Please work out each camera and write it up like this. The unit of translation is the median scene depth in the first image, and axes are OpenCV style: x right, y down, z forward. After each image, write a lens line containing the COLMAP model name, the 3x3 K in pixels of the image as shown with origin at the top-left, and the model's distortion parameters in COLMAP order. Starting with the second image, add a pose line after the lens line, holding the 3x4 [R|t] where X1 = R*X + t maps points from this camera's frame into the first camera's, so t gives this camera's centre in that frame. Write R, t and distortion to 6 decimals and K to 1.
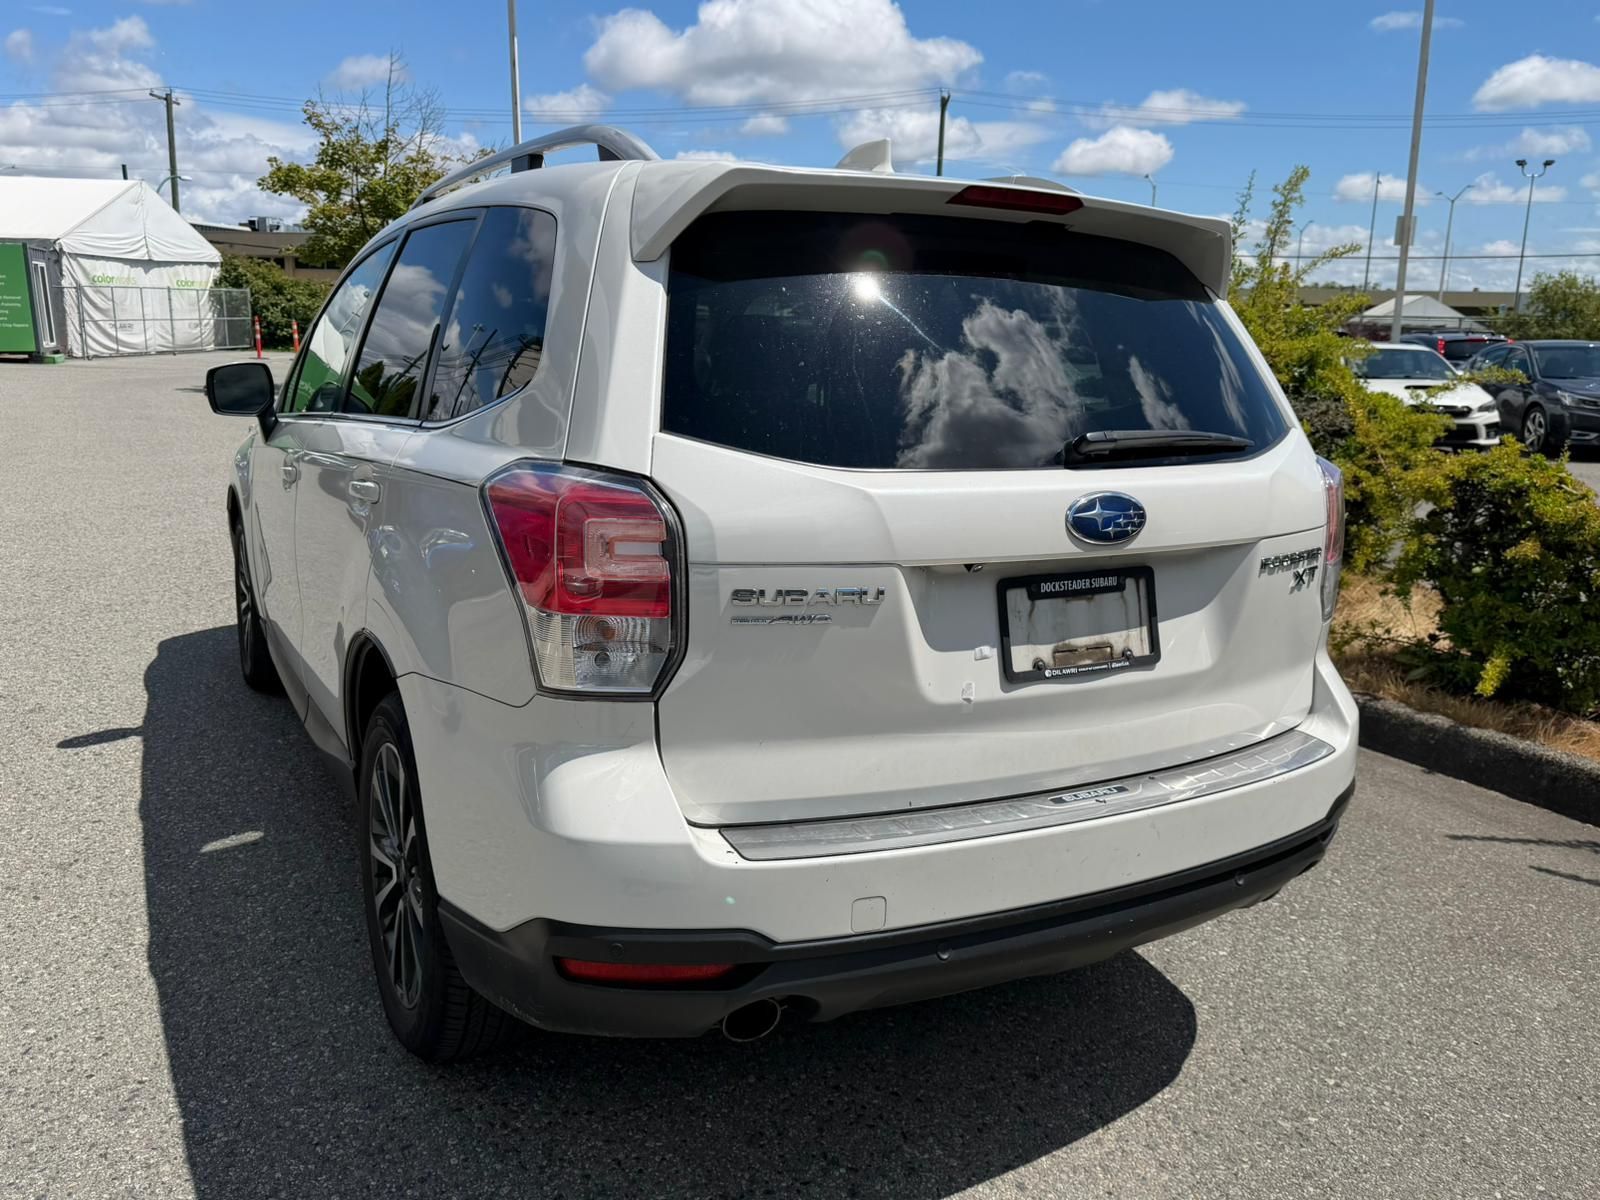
lens RADIAL K [[1224.7, 0, 783.0], [0, 1224.7, 593.2], [0, 0, 1]] dist [0.029335, -0.034040]
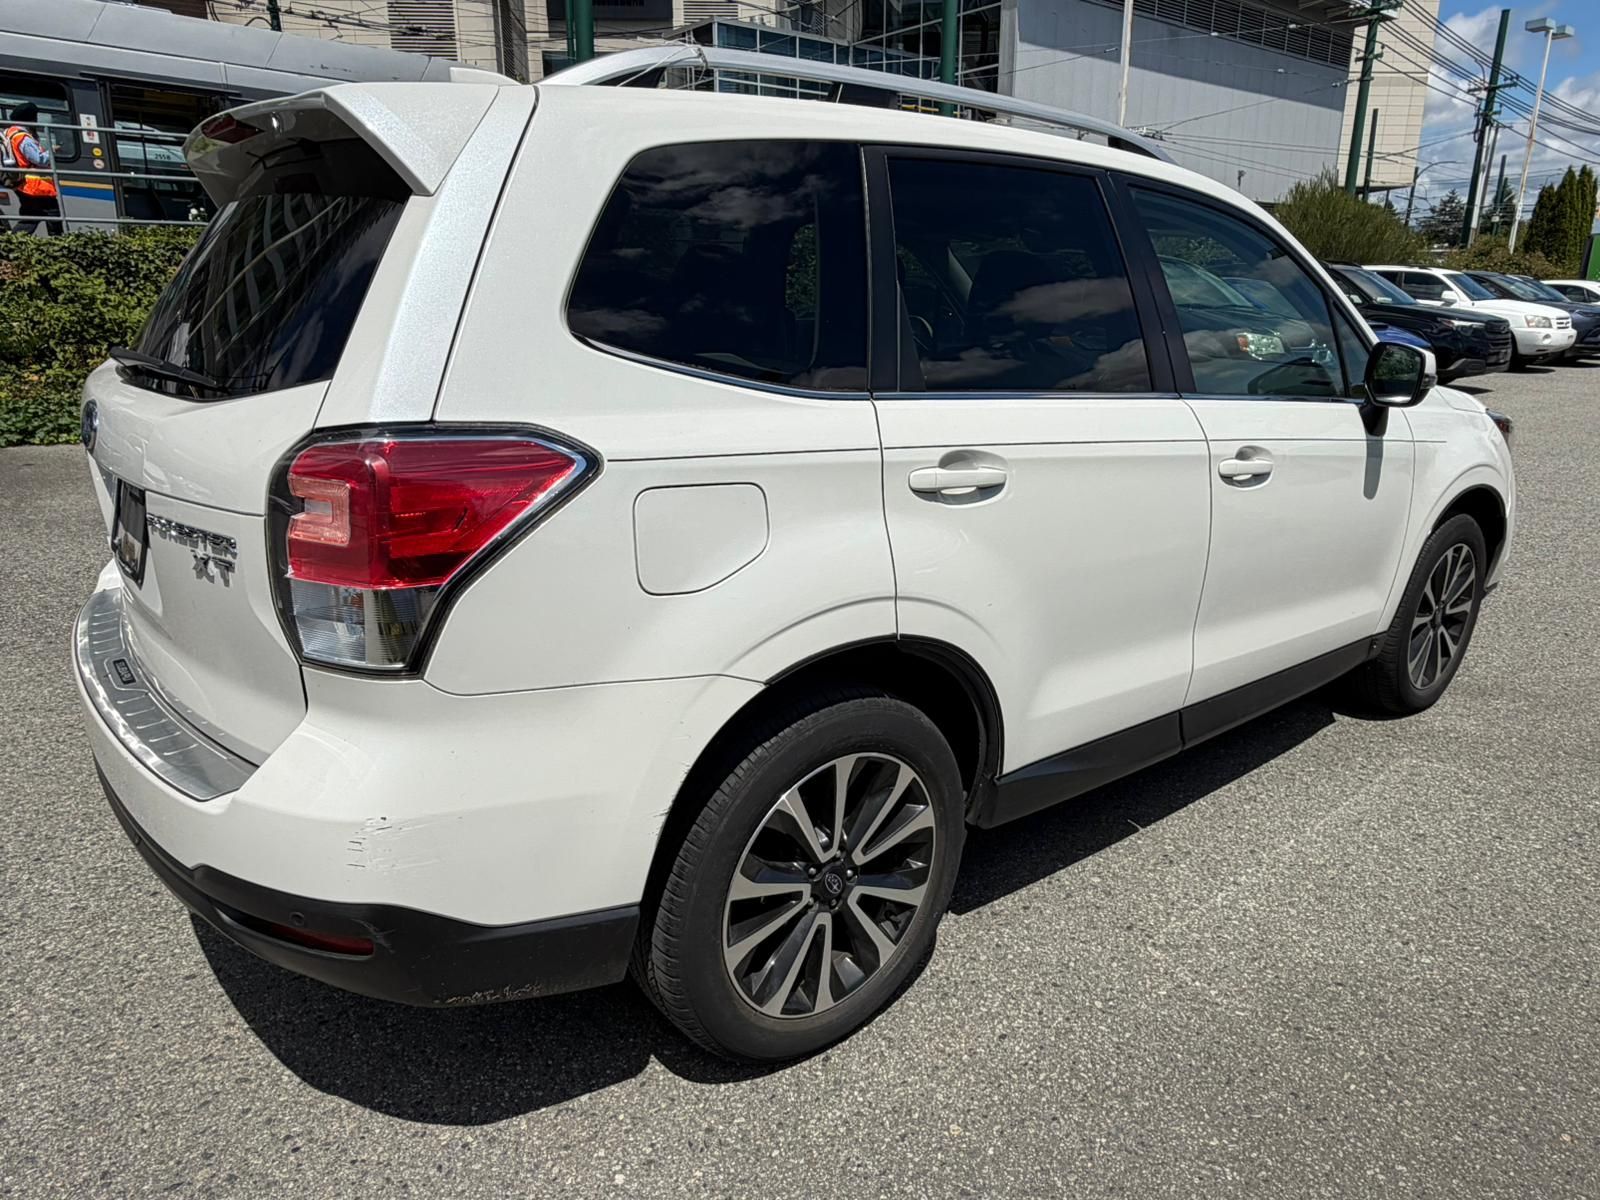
lens RADIAL K [[1039.9, 0, 797.4], [0, 1039.9, 590.1], [0, 0, 1]] dist [0.003015, -0.000784]
pose [[0.182147, 0.254749, -0.949698, 1.022072], [-0.210839, 0.953509, 0.215333, -0.199451], [0.960401, 0.161011, 0.227390, 1.110538]]
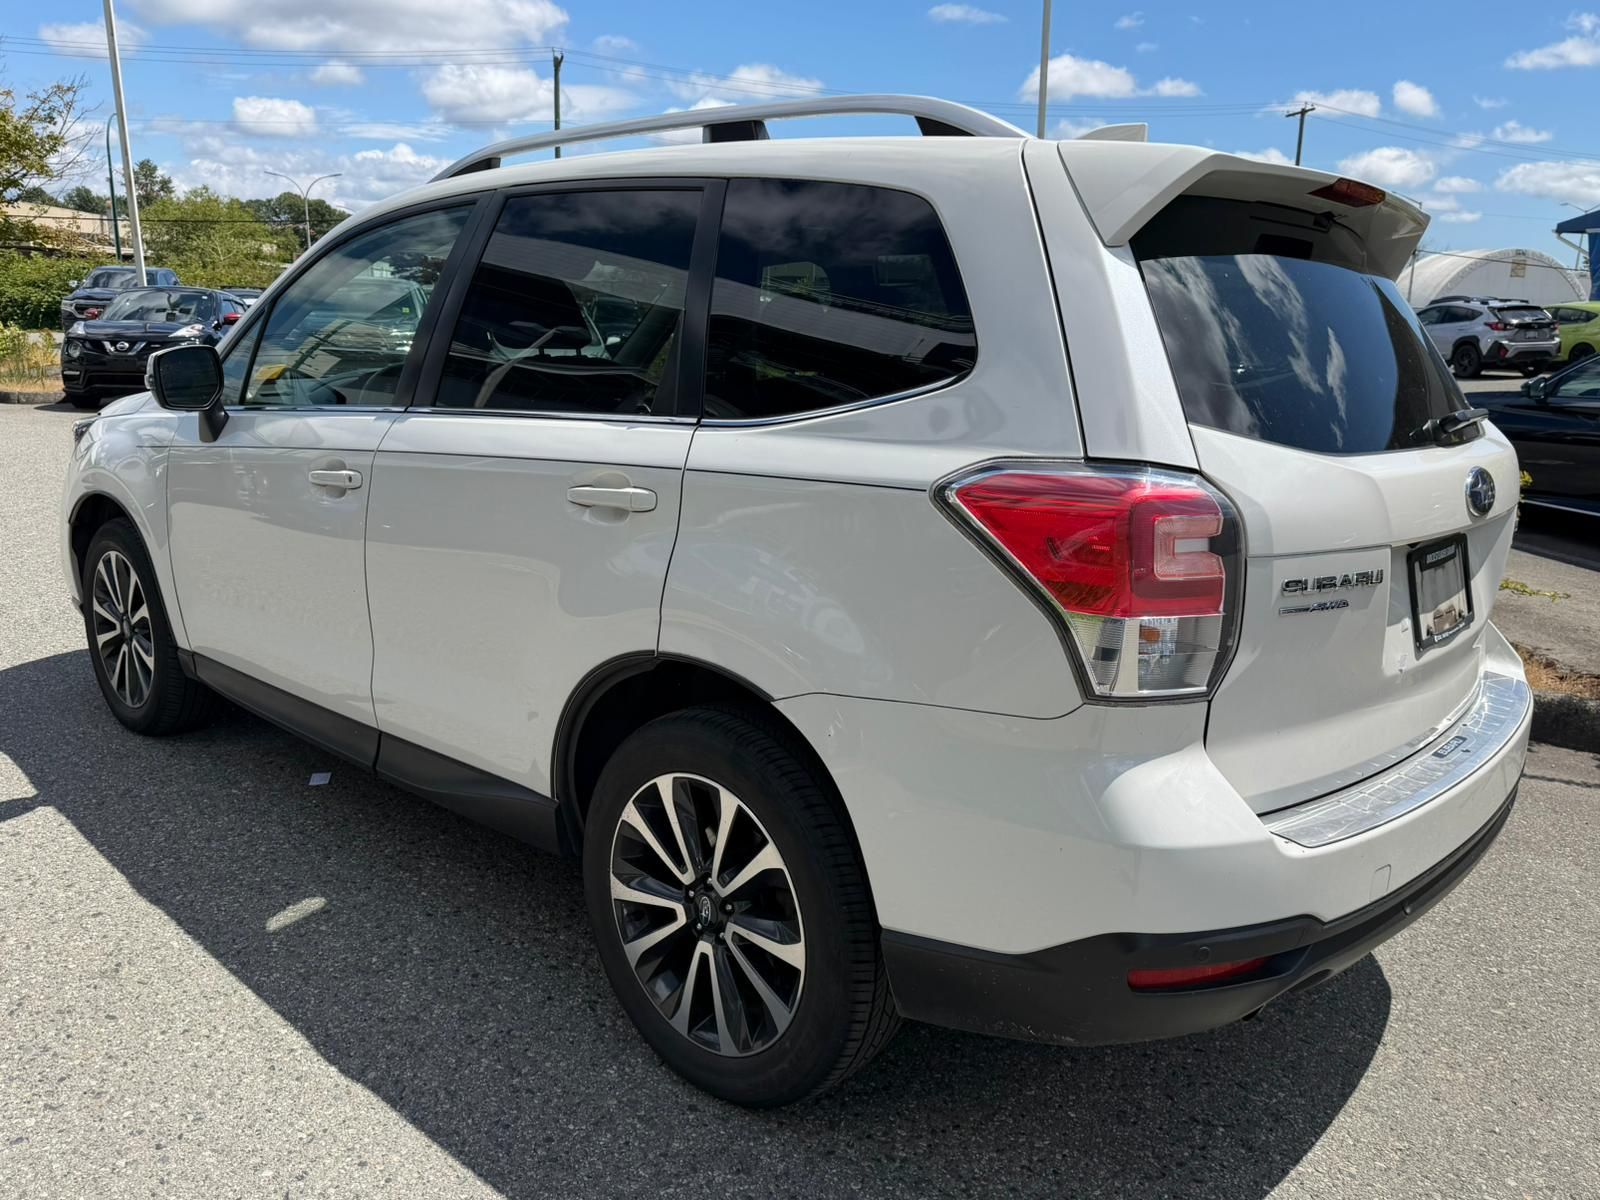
lens RADIAL K [[1224.7, 0, 802.2], [0, 1224.7, 605.0], [0, 0, 1]] dist [0.029335, -0.034040]
pose [[0.946784, -0.074238, 0.313190, -0.513039], [0.063724, 0.997011, 0.043690, -0.036843], [-0.315497, -0.021407, 0.948685, 0.117880]]
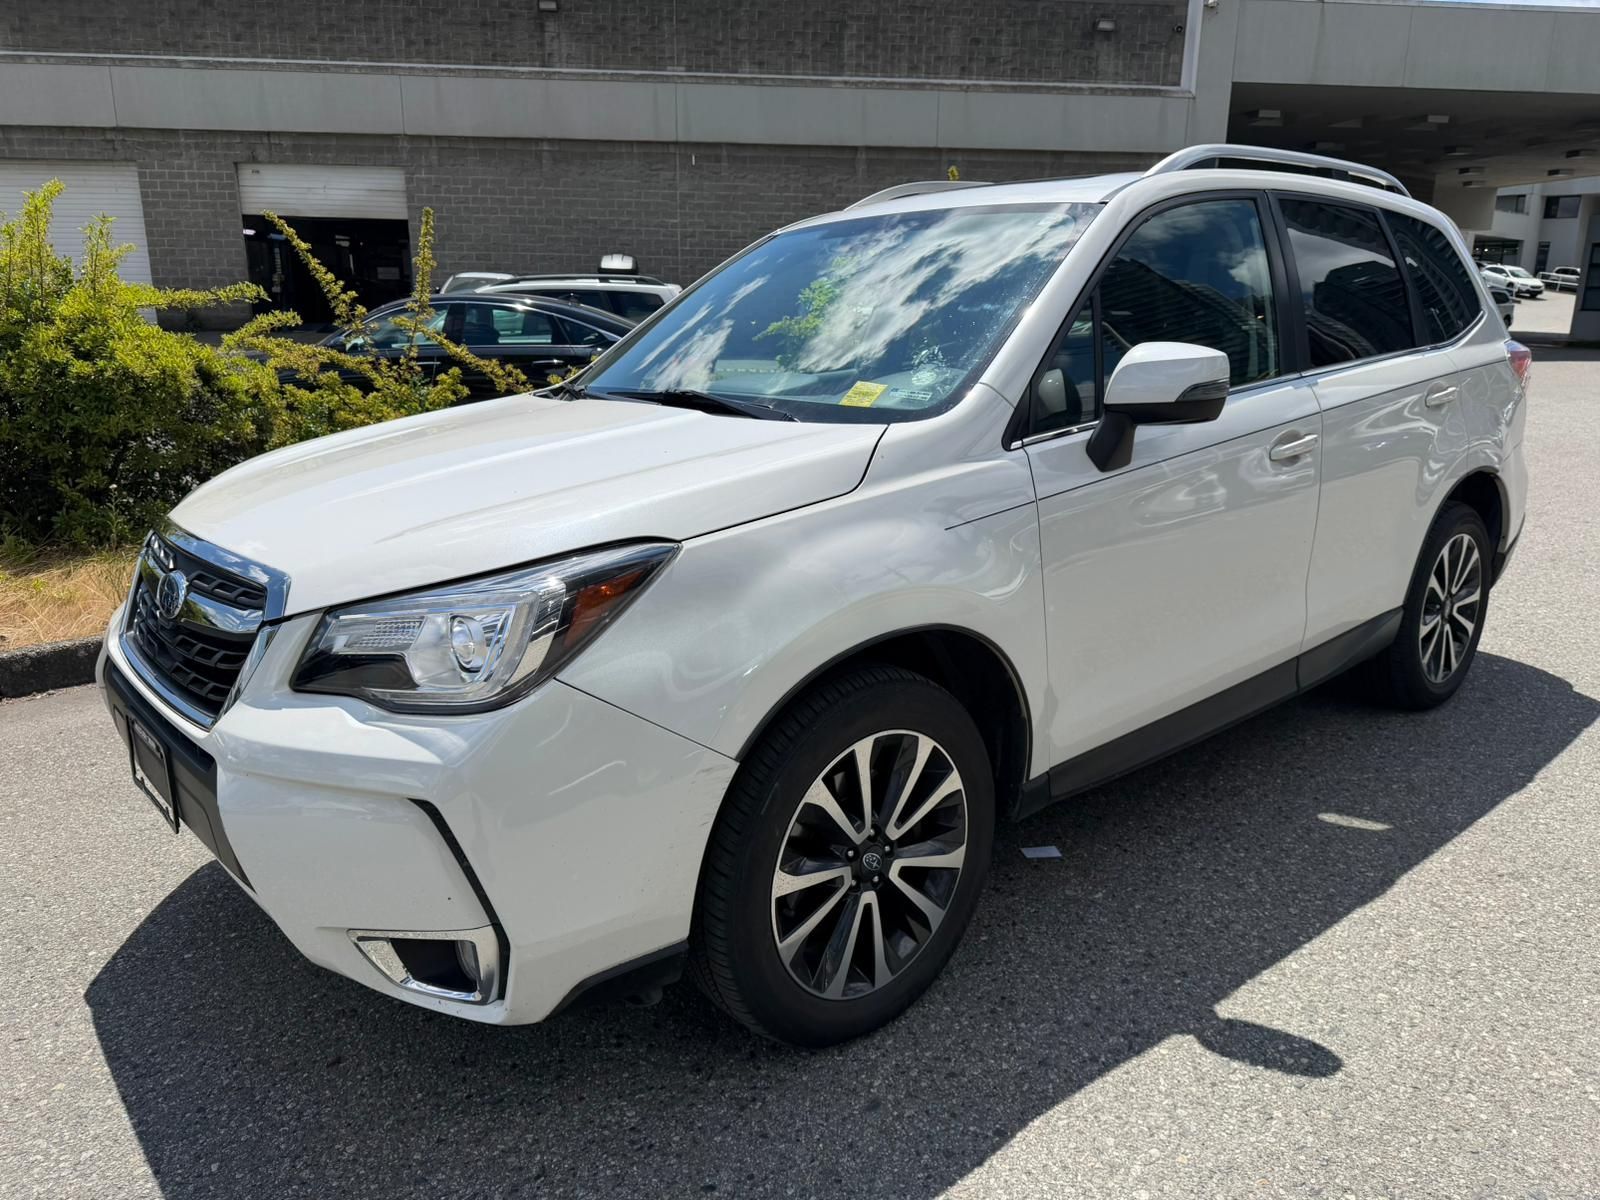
lens RADIAL K [[1138.9, 0, 805.0], [0, 1138.9, 594.7], [0, 0, 1]] dist [0.015236, -0.023431]
pose [[-0.220117, -0.264114, 0.939038, -1.617835], [0.199542, 0.930101, 0.308374, -0.465665], [-0.954847, 0.255255, -0.152029, 2.110960]]
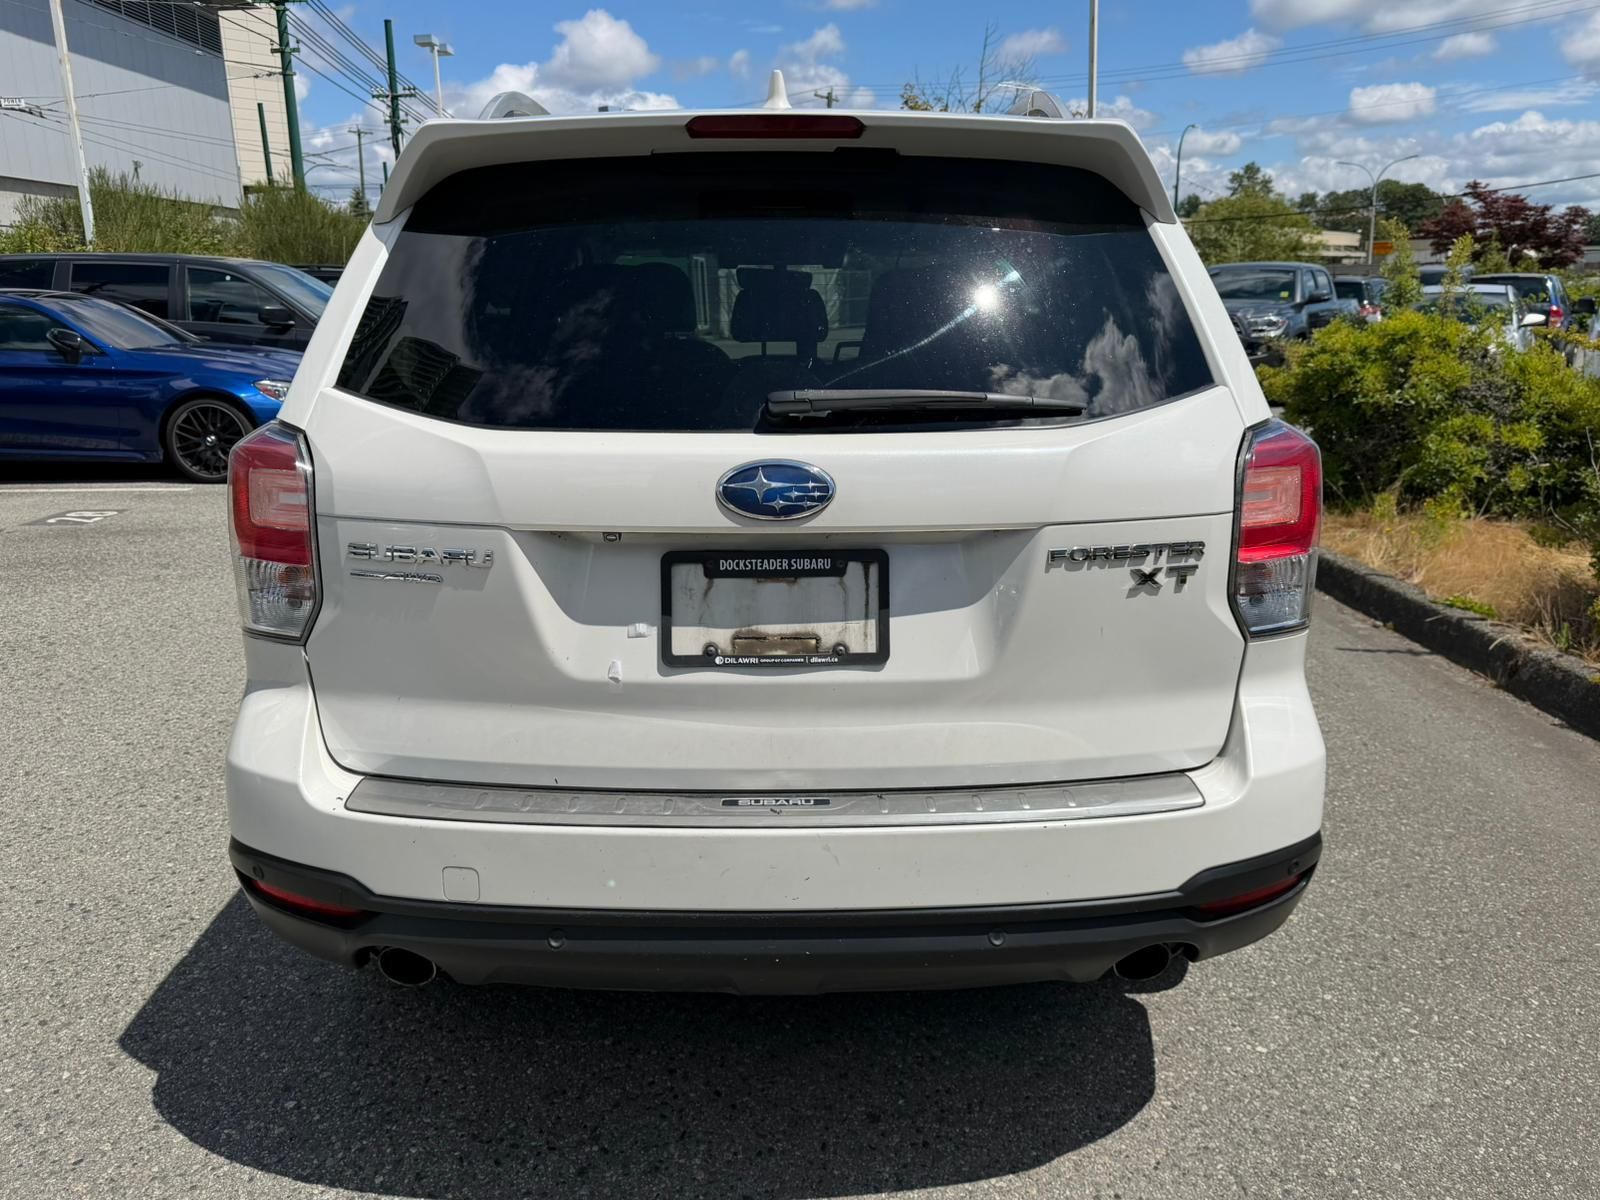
lens RADIAL K [[1224.7, 0, 788.2], [0, 1224.7, 581.2], [0, 0, 1]] dist [0.029335, -0.034040]
pose [[0.879140, 0.072651, -0.470993, 0.536188], [-0.064635, 0.997357, 0.033198, -0.020161], [0.472160, 0.001257, 0.881512, 0.184501]]
